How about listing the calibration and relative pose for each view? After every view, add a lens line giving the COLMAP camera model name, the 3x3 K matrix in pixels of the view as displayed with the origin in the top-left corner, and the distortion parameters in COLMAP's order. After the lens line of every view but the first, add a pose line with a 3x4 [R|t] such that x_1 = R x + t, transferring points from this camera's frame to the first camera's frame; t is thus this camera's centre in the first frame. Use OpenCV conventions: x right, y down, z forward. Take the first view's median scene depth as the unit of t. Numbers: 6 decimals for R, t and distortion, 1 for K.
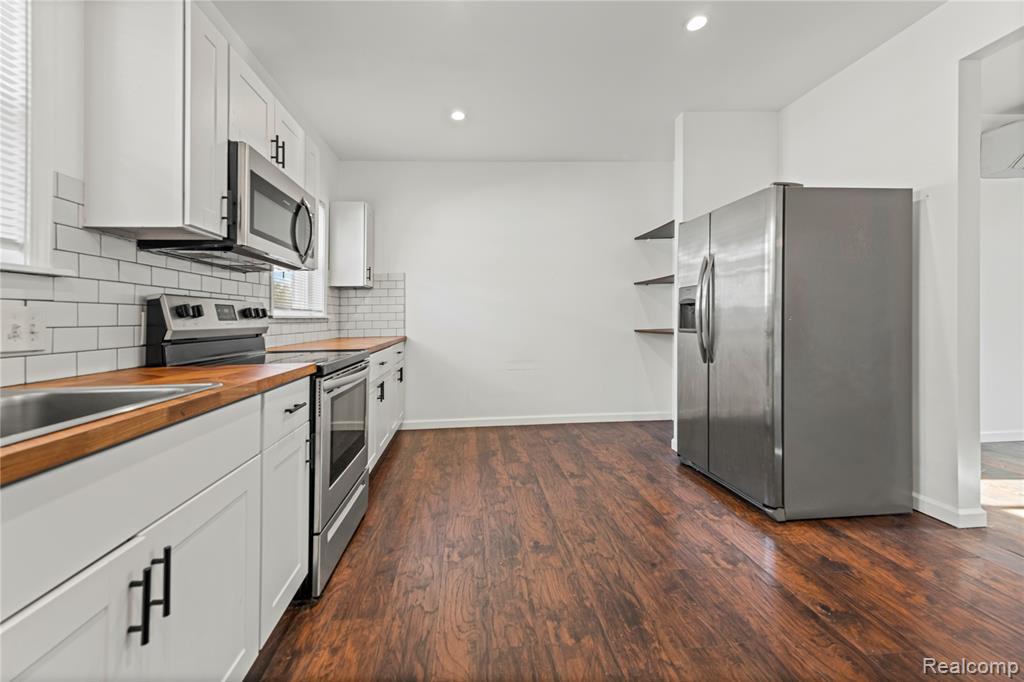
lens RADIAL K [[410.7, 0, 488.4], [0, 410.7, 320.2], [0, 0, 1]] dist [0.017769, -0.002609]
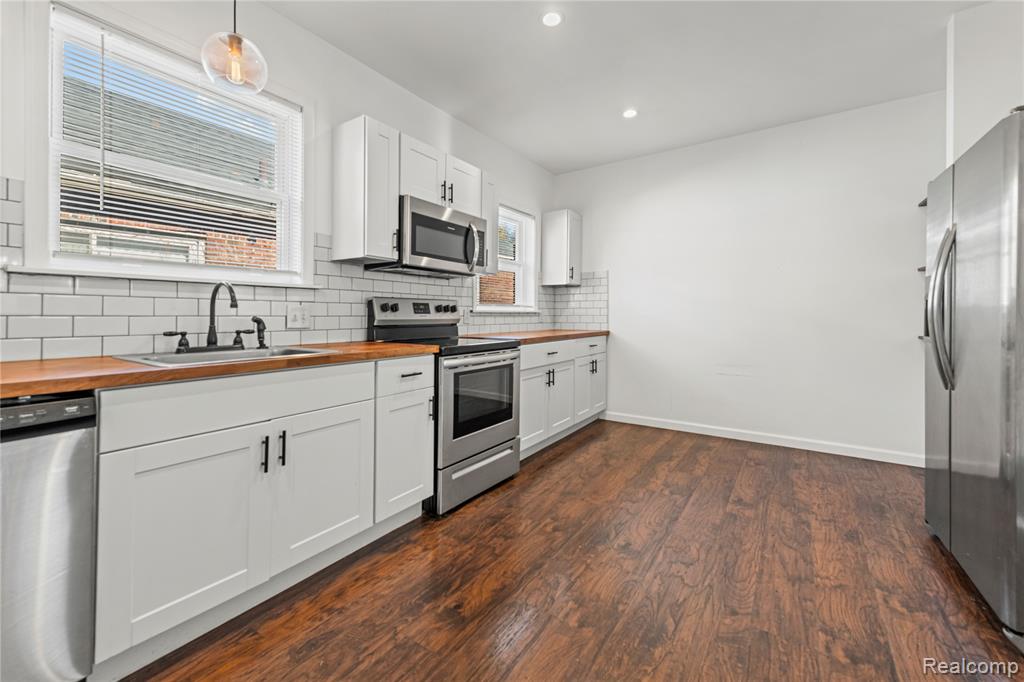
lens RADIAL K [[410.7, 0, 514.0], [0, 410.7, 314.6], [0, 0, 1]] dist [0.017769, -0.002609]
pose [[0.793122, 0.019500, -0.608750, 0.491299], [-0.018489, 0.999798, 0.007938, -0.013166], [0.608782, 0.004959, 0.793322, 0.045945]]
